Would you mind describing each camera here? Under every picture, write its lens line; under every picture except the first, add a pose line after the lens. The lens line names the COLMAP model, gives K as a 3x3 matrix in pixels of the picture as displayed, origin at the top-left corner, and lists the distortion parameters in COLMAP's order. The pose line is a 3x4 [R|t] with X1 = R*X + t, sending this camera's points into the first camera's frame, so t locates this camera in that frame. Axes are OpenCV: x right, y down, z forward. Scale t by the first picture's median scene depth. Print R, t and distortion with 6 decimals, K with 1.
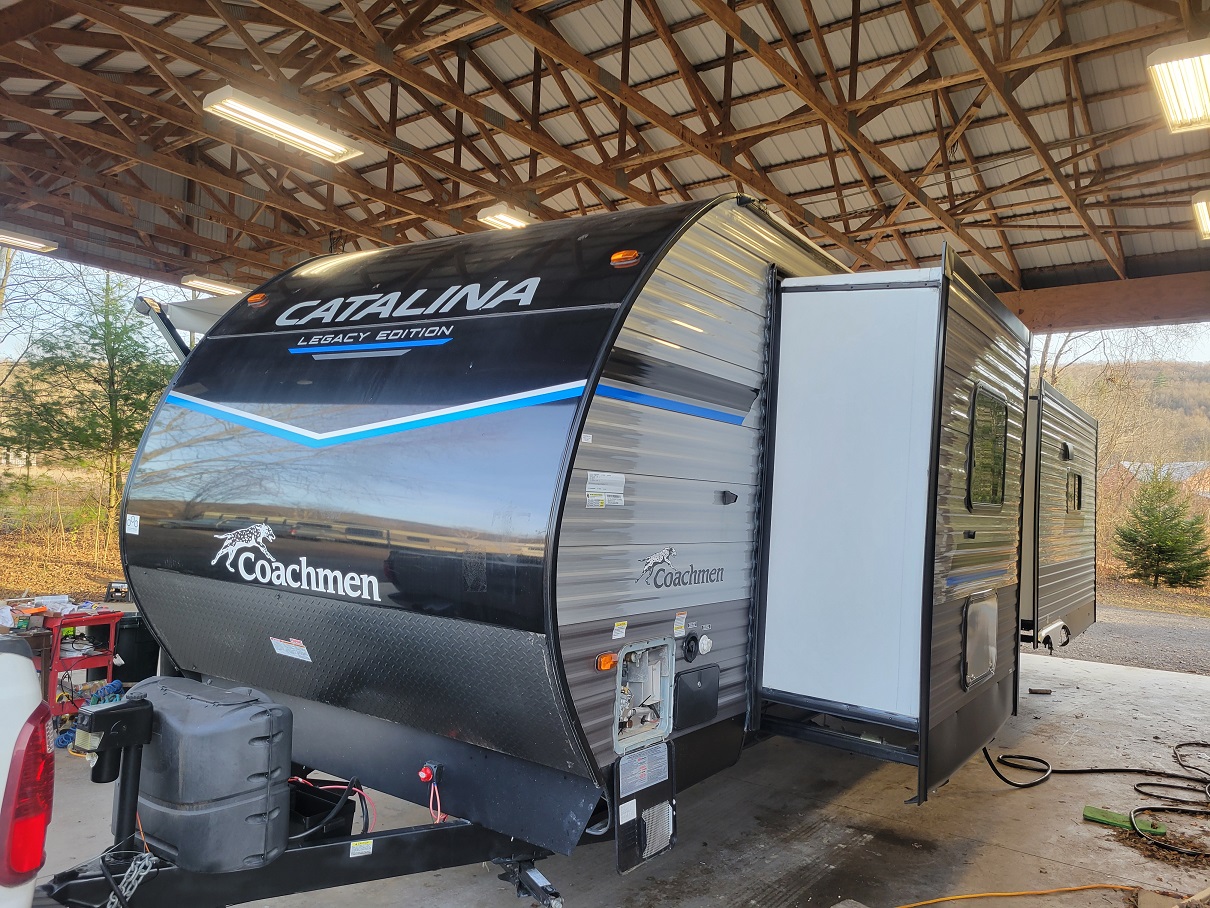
lens RADIAL K [[930.6, 0, 605.0], [0, 930.6, 454.0], [0, 0, 1]] dist [0.010480, 0.003125]
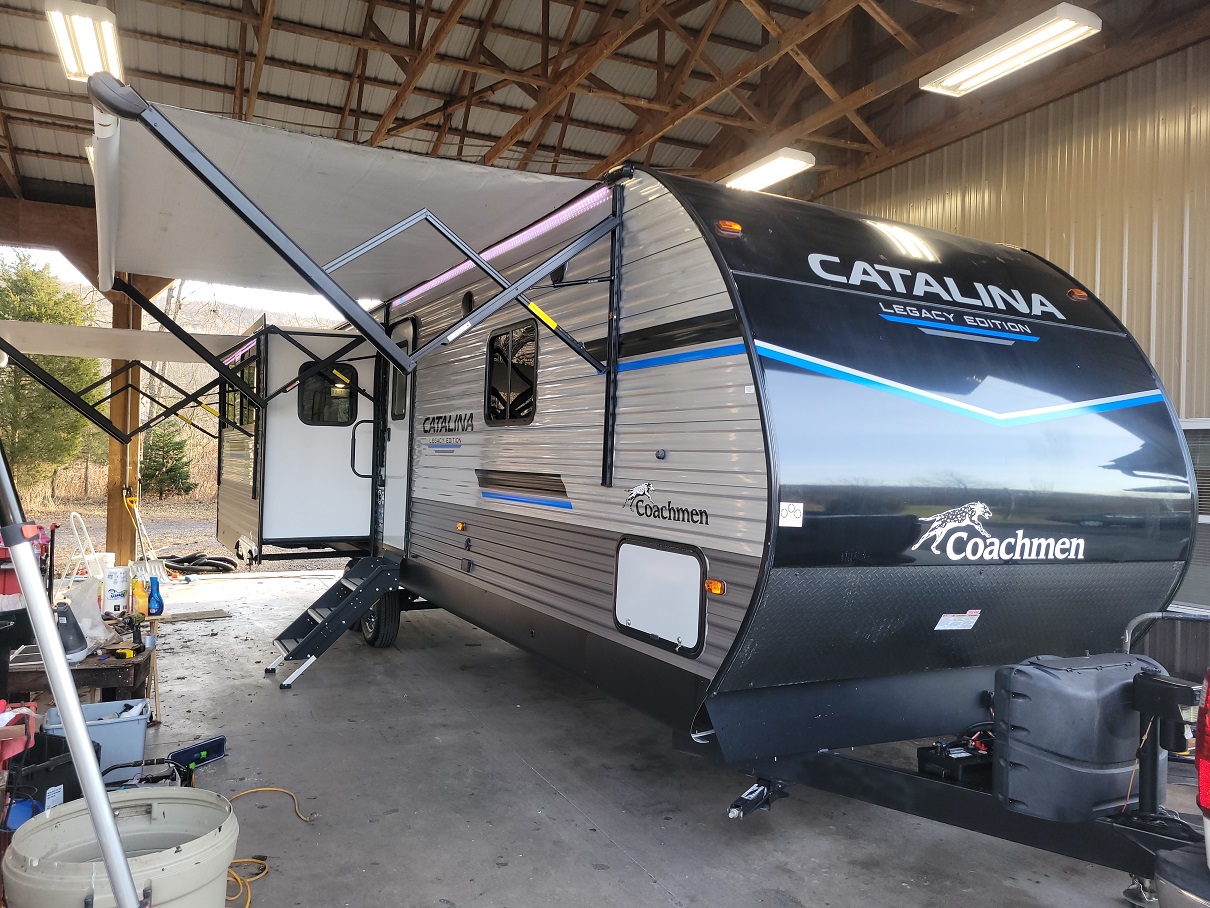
lens RADIAL K [[930.6, 0, 605.0], [0, 930.6, 454.0], [0, 0, 1]] dist [0.010480, 0.003125]
pose [[0.481004, -0.024969, 0.876363, -1.447839], [-0.051166, 0.997091, 0.056491, -0.012995], [-0.875224, -0.072012, 0.478327, 0.879925]]
